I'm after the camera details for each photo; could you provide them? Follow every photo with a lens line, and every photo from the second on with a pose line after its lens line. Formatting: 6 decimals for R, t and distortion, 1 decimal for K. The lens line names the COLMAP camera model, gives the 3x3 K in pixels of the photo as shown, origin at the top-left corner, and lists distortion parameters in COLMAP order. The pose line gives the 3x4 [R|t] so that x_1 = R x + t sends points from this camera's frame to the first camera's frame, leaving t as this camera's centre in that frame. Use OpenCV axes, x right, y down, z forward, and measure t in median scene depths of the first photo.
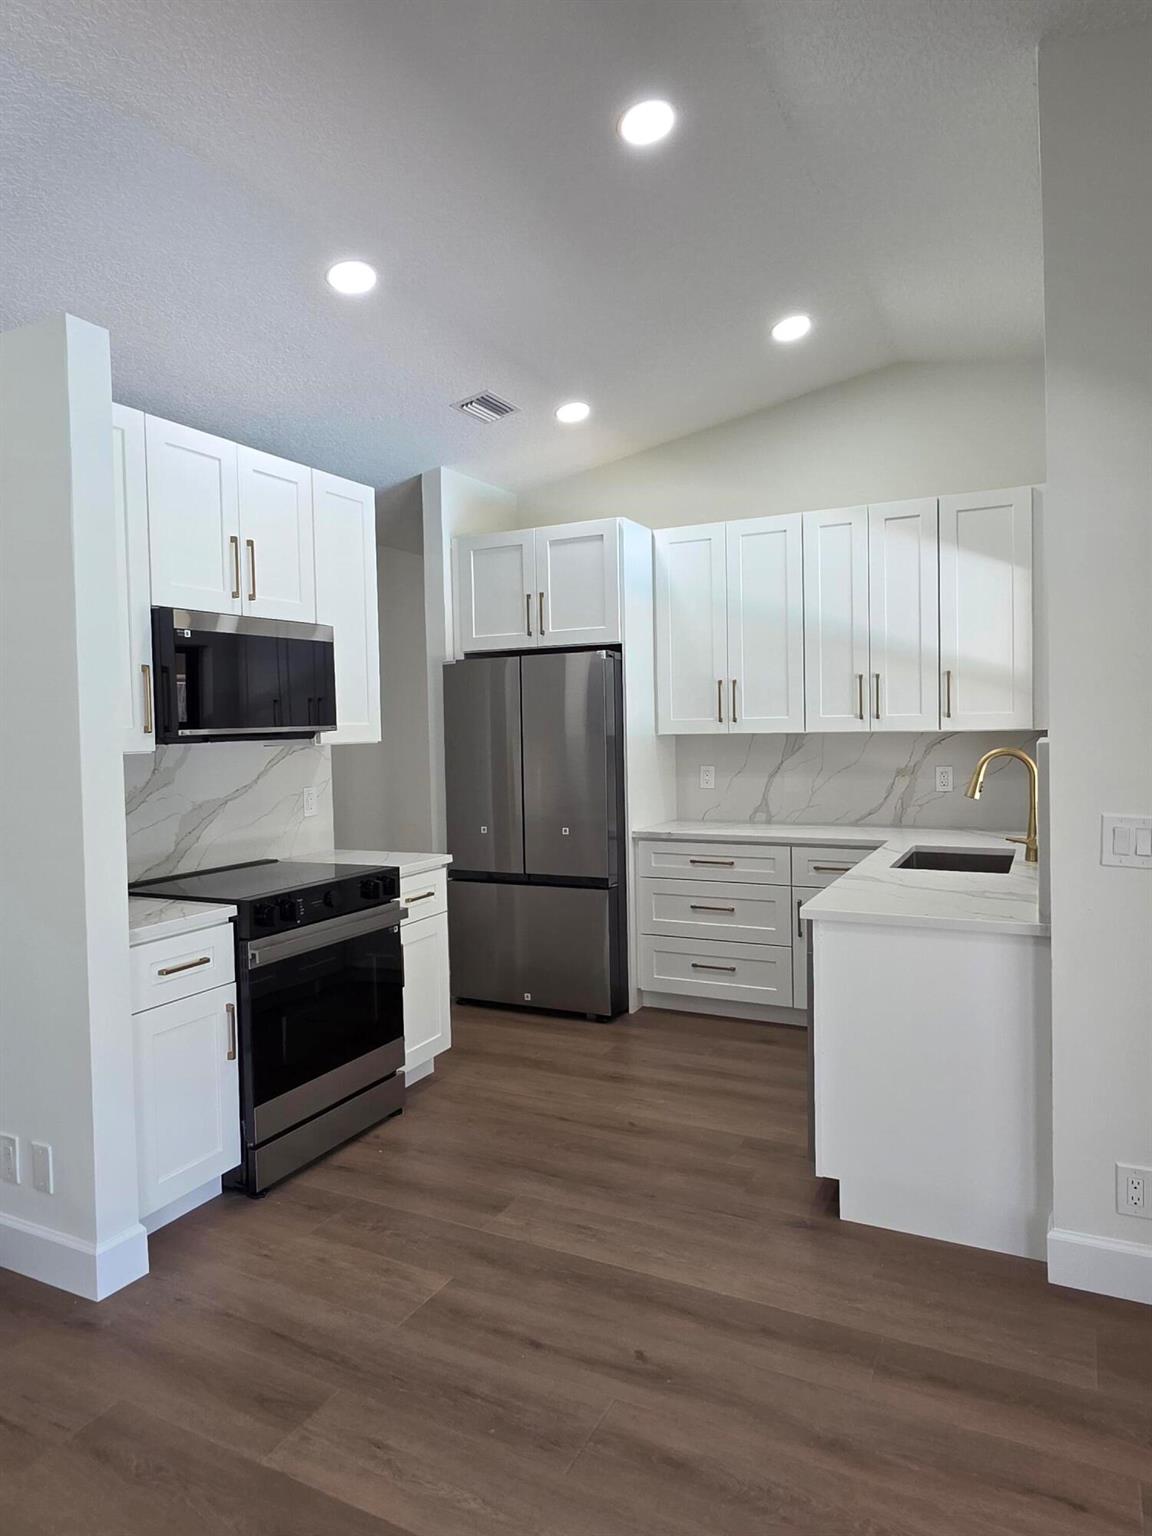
lens RADIAL K [[970.3, 0, 574.7], [0, 970.3, 767.8], [0, 0, 1]] dist [-0.003336, 0.001889]
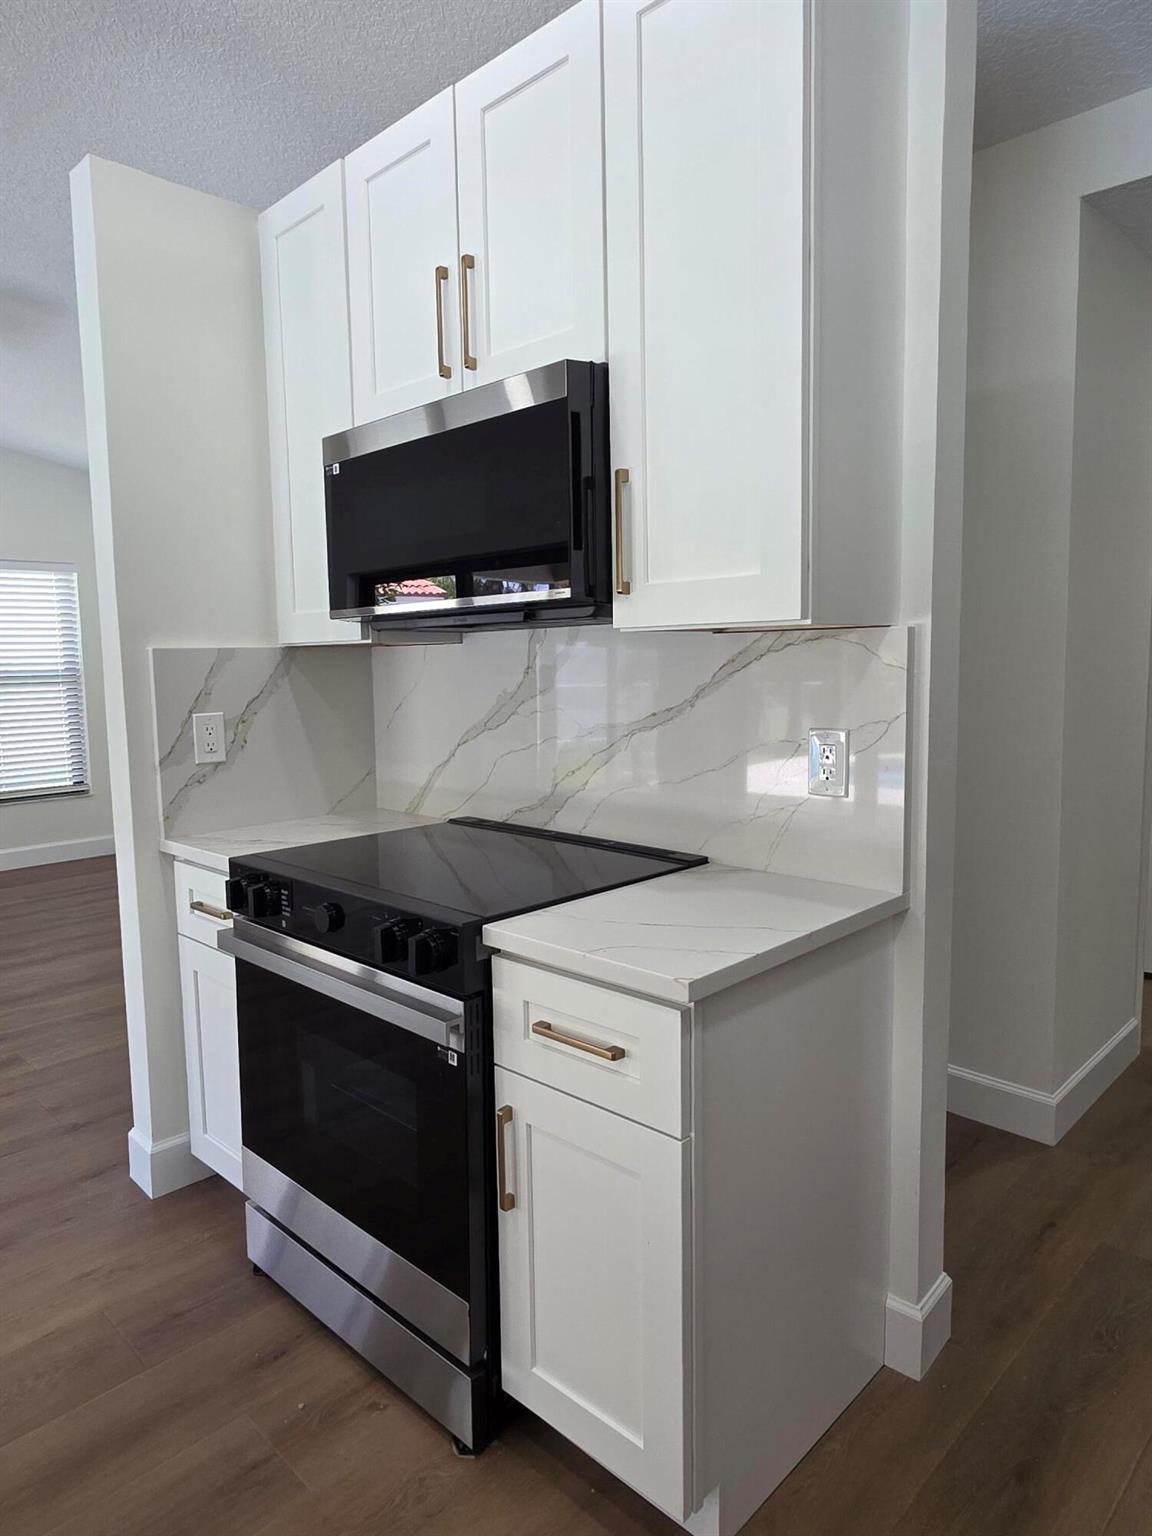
lens RADIAL K [[970.3, 0, 571.6], [0, 970.3, 761.9], [0, 0, 1]] dist [-0.003336, 0.001889]
pose [[-0.301558, 0.129812, -0.944570, 0.205672], [-0.022032, 0.989475, 0.143017, -0.030758], [0.953193, 0.063939, -0.295524, 1.248211]]
